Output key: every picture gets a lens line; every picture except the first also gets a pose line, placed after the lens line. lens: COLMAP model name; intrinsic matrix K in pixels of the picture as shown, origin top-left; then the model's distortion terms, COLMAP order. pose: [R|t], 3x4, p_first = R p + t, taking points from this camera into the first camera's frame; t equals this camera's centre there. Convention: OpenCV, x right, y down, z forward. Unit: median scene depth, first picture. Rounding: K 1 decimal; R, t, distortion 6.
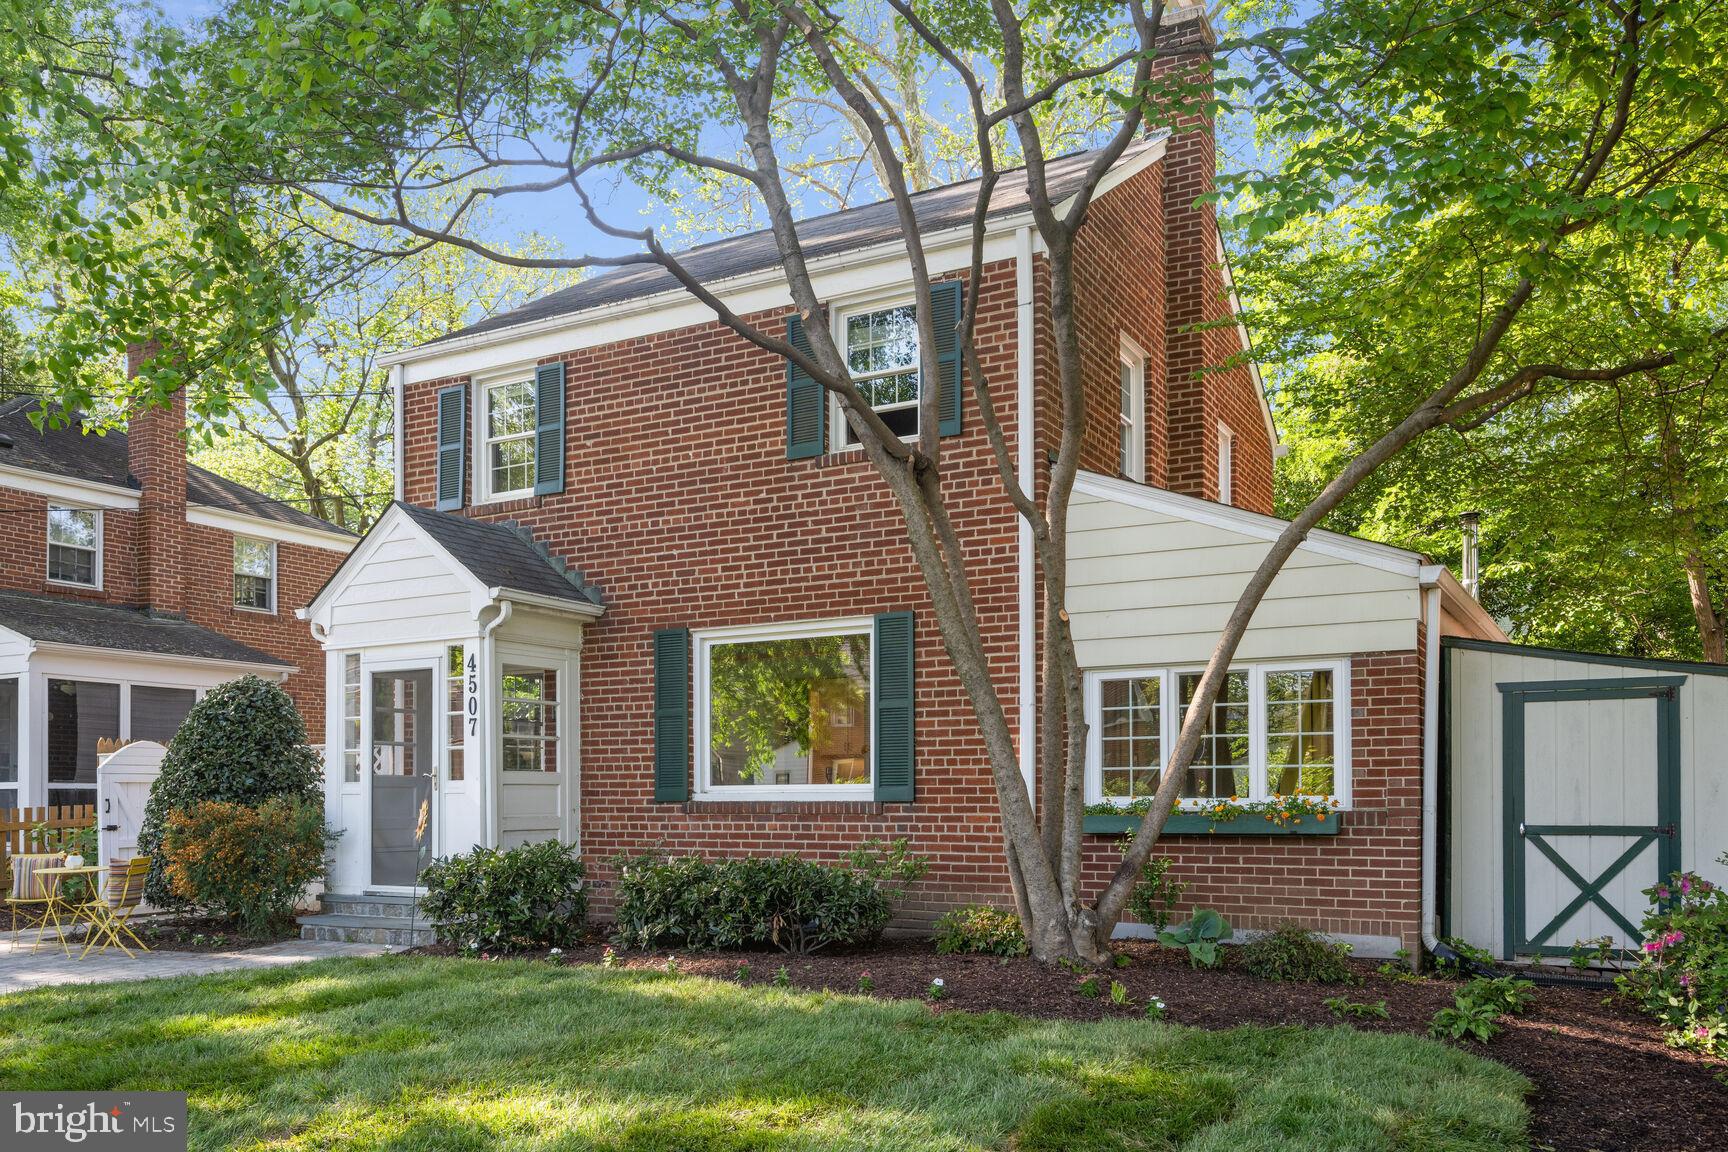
lens RADIAL K [[1354.5, 0, 863.6], [0, 1354.5, 770.4], [0, 0, 1]] dist [-0.005879, -0.002038]
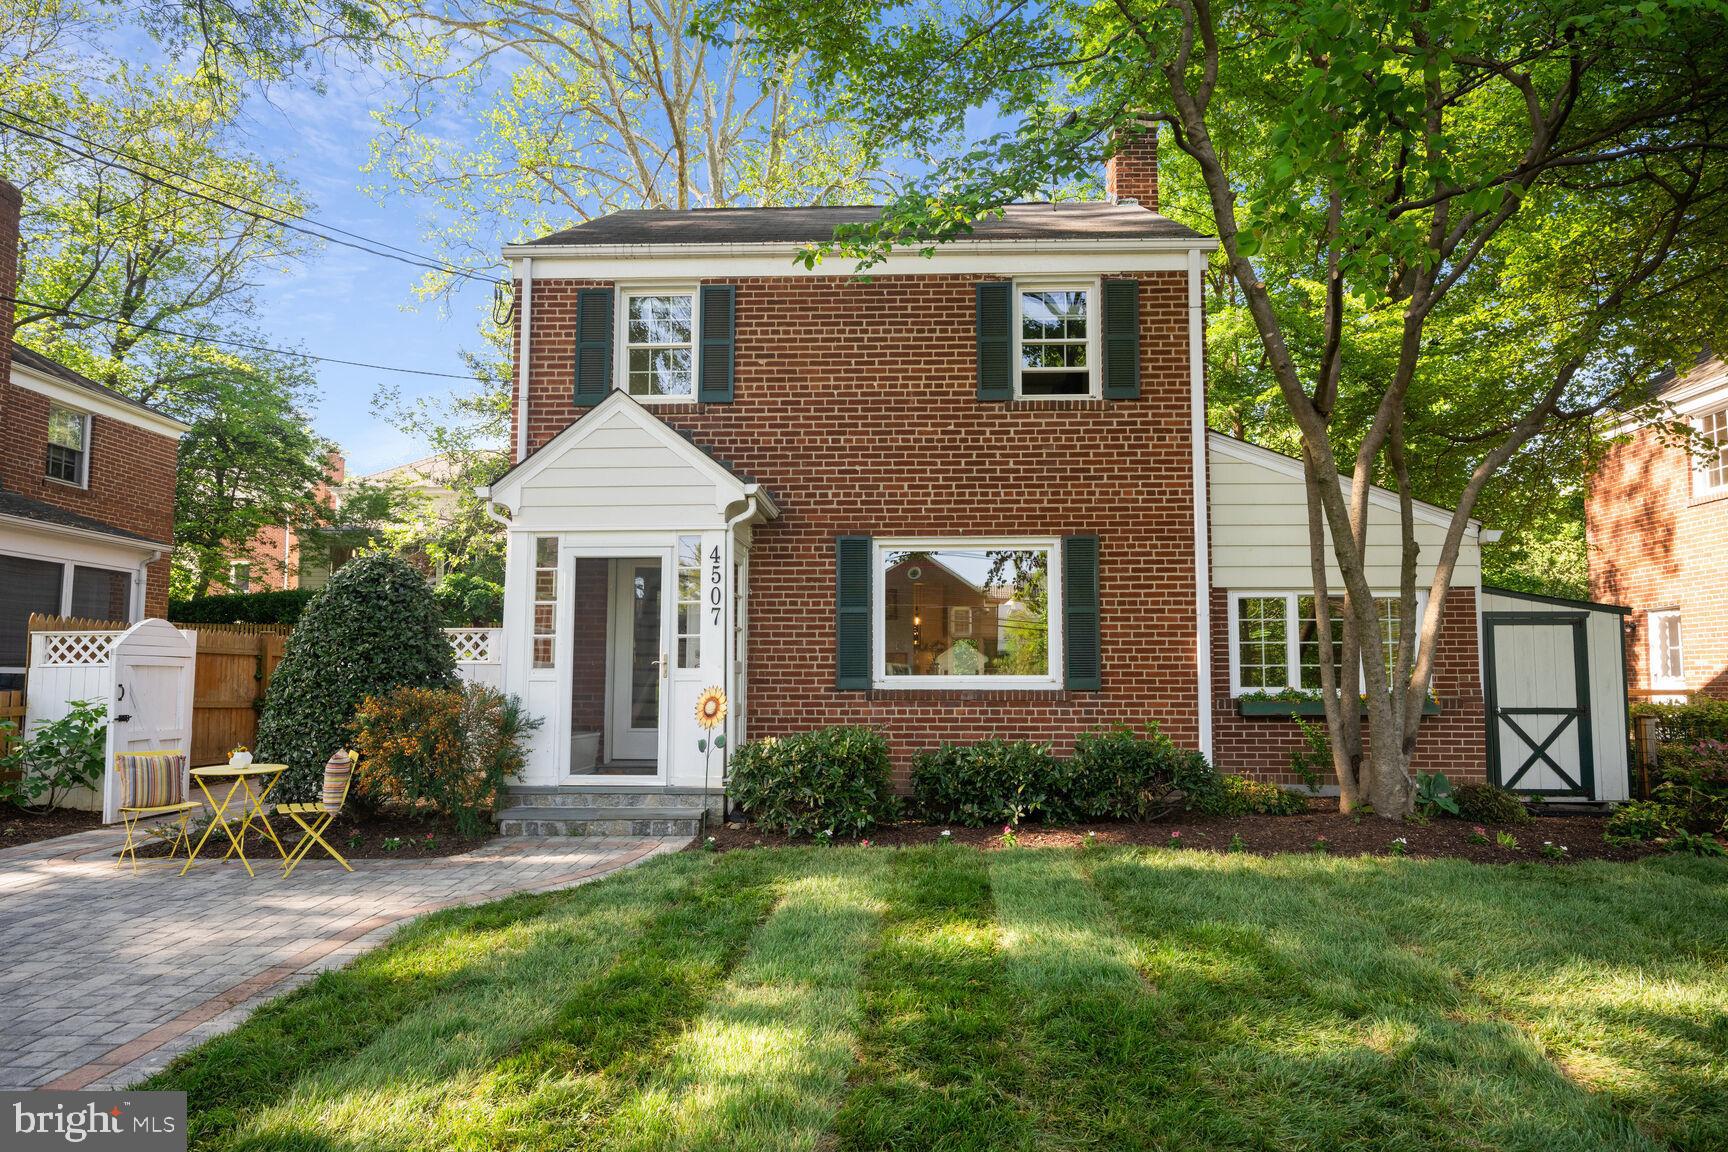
lens RADIAL K [[1002.6, 0, 864.2], [0, 1002.6, 602.1], [0, 0, 1]] dist [-0.003756, -0.000927]
pose [[0.894516, 0.041651, 0.445091, -0.522618], [-0.013991, 0.997771, -0.065252, 0.005152], [-0.446816, 0.052141, 0.893105, 0.267178]]
